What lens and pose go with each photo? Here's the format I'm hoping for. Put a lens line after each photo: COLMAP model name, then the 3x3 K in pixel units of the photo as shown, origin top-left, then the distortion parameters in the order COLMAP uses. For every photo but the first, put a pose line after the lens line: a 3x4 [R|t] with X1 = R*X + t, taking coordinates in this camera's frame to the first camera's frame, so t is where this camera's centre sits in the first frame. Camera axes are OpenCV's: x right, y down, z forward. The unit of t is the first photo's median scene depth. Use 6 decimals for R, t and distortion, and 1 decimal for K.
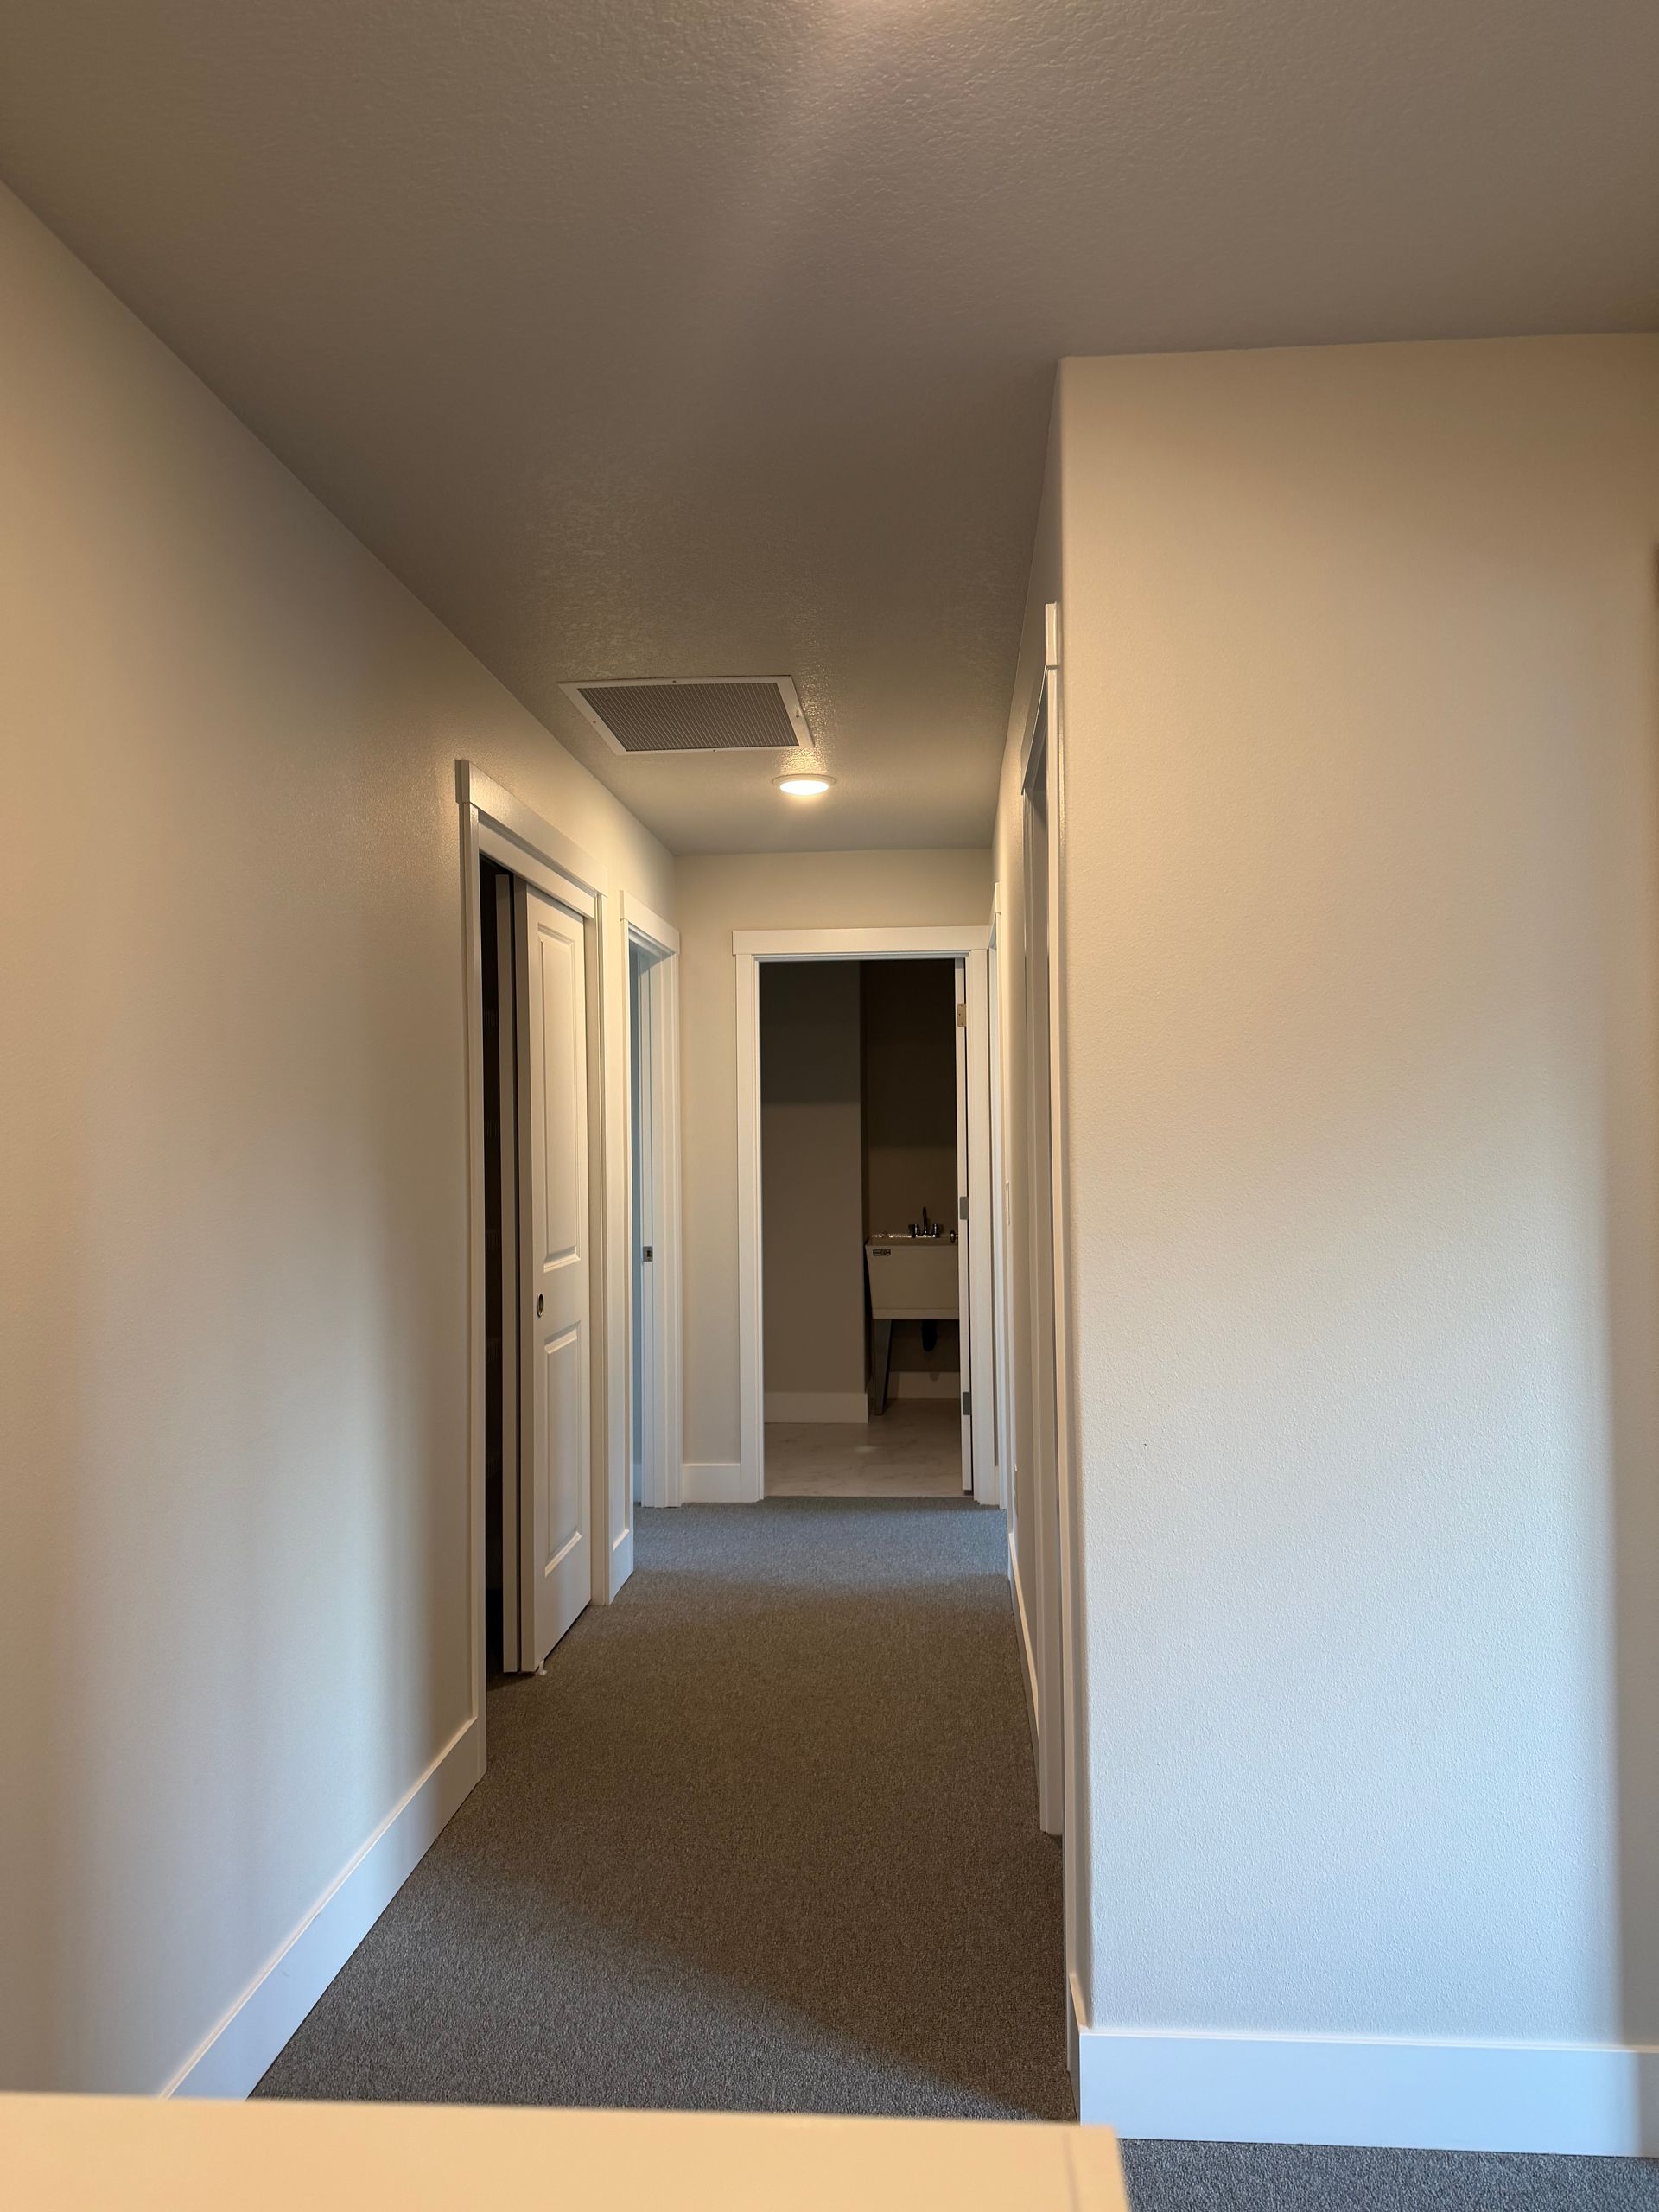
lens RADIAL K [[1552.1, 0, 829.5], [0, 1552.1, 1106.0], [0, 0, 1]] dist [0.044029, -0.051364]
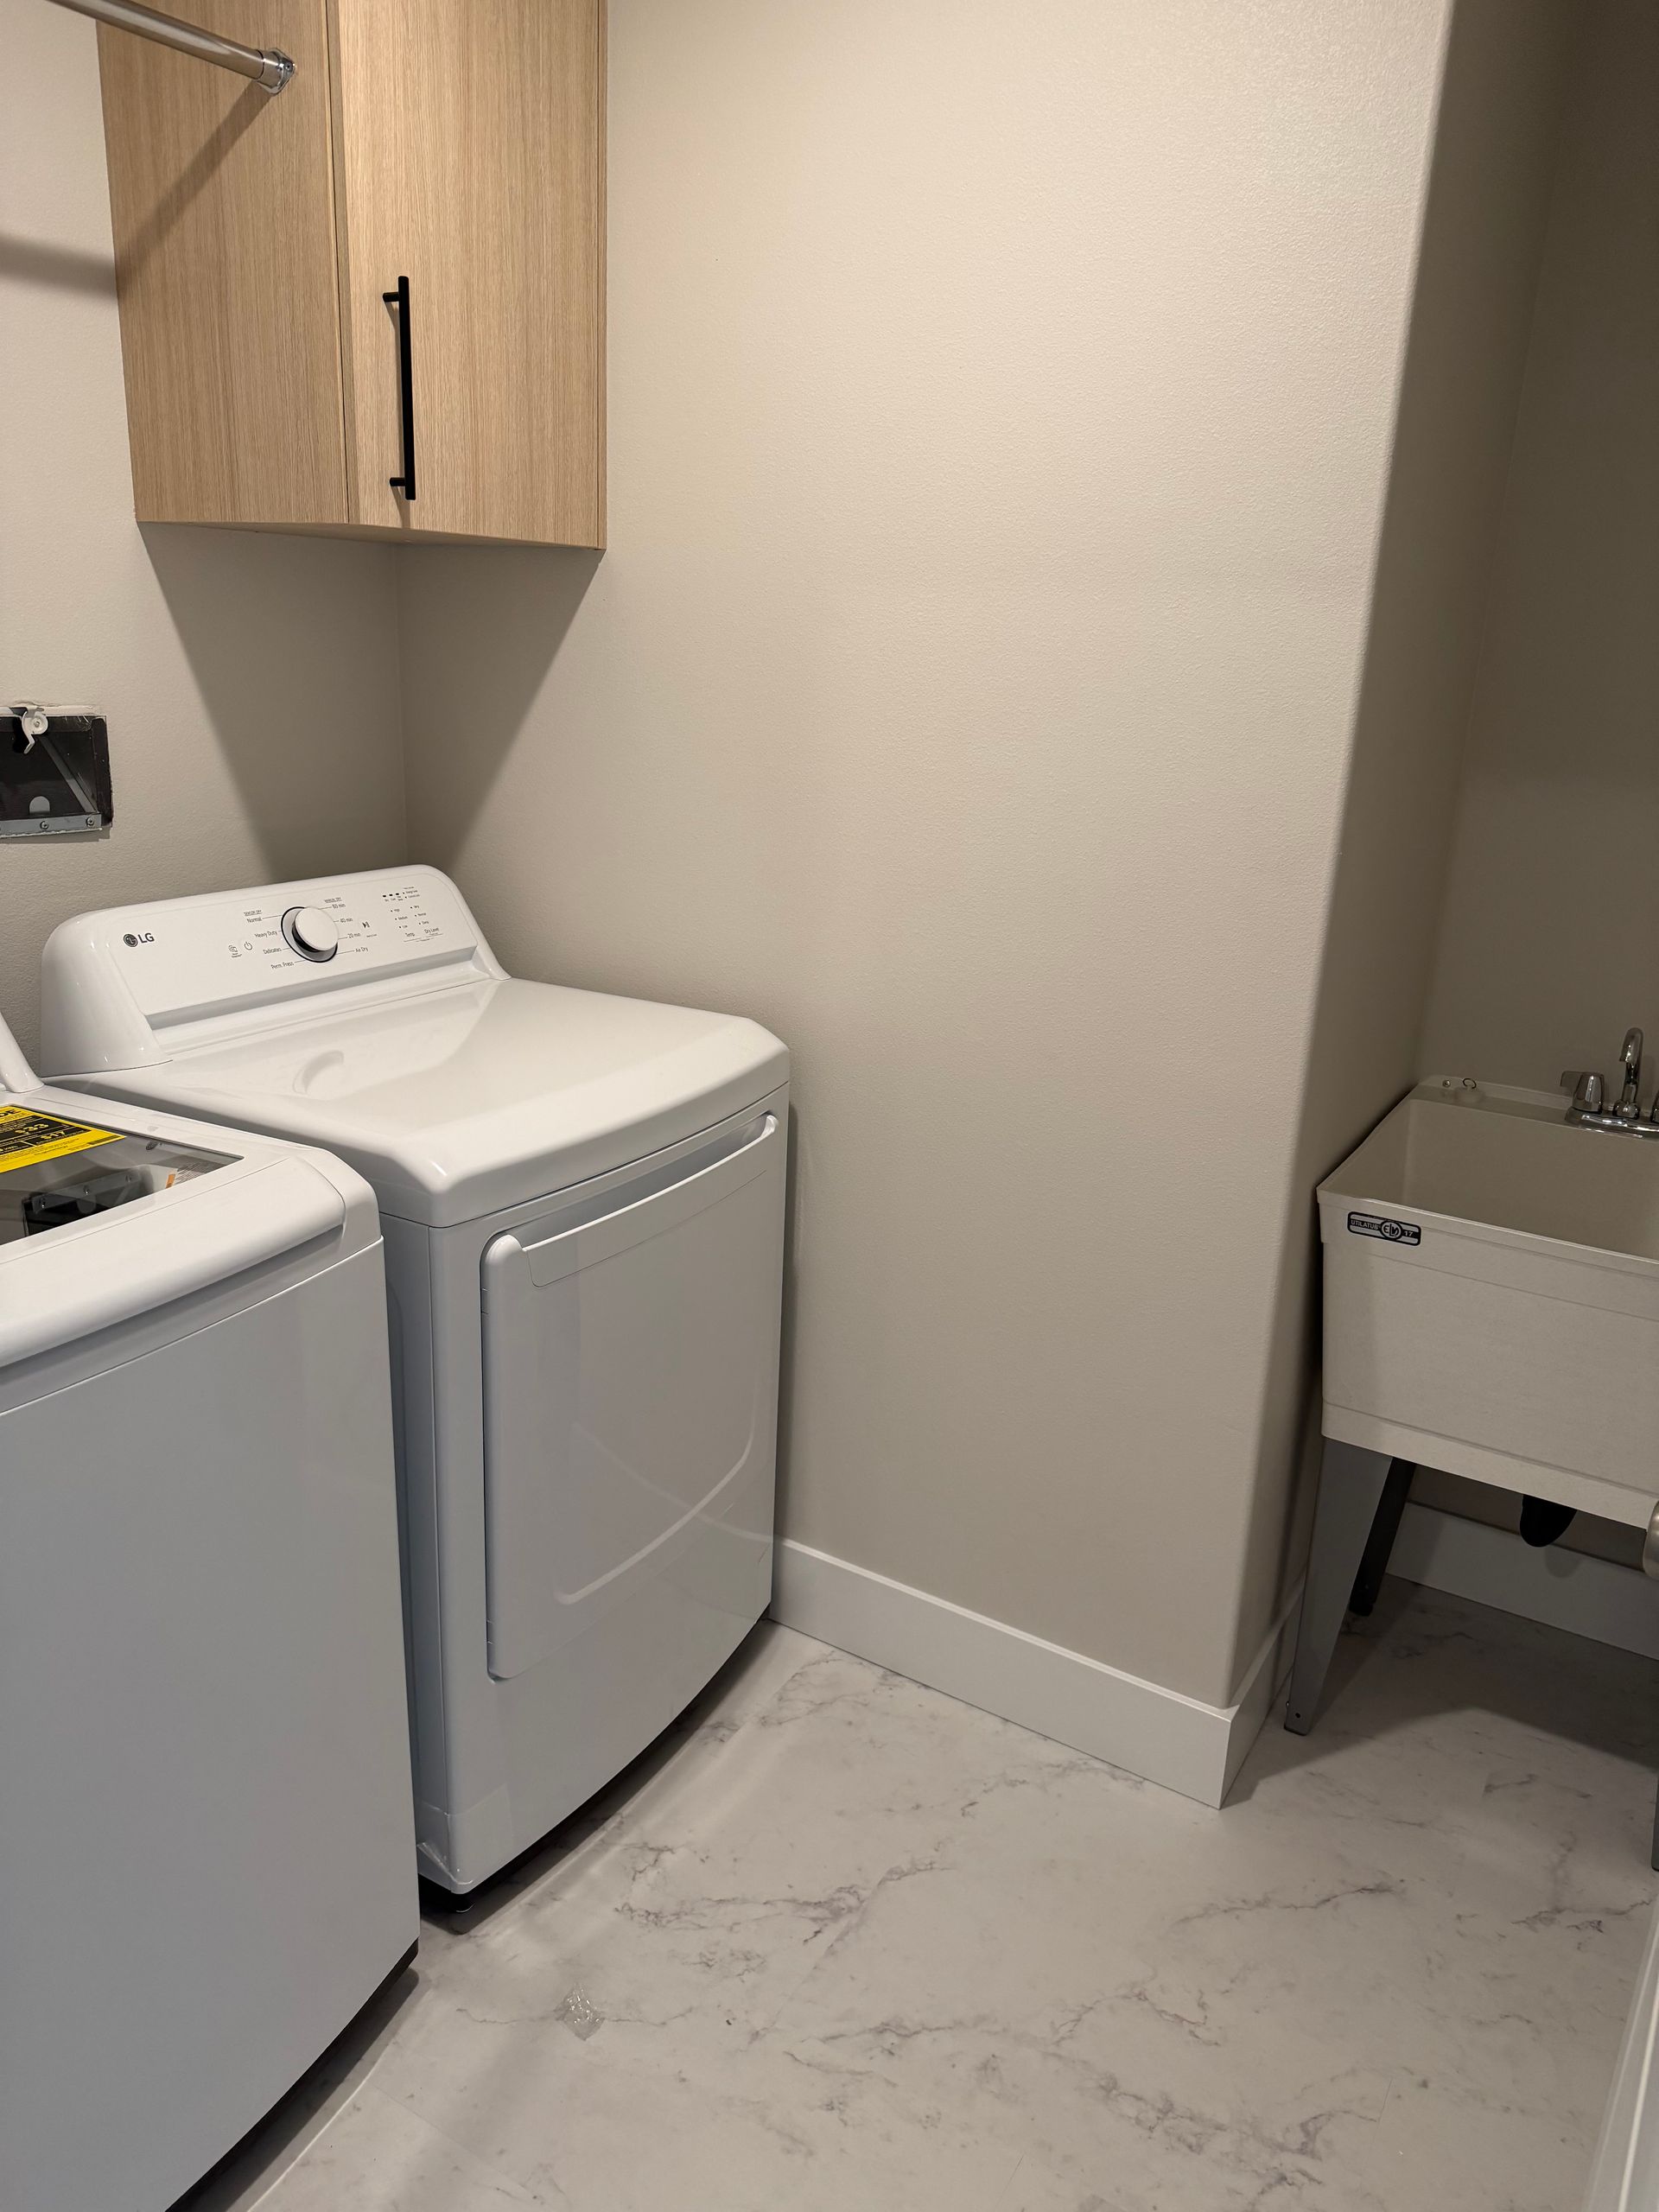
lens RADIAL K [[1552.1, 0, 829.5], [0, 1552.1, 1106.0], [0, 0, 1]] dist [0.044029, -0.051364]
pose [[0.896008, 0.179656, -0.406070, 0.051136], [-0.051543, 0.950395, 0.306747, 0.005576], [0.441036, -0.253917, 0.860821, 0.747789]]
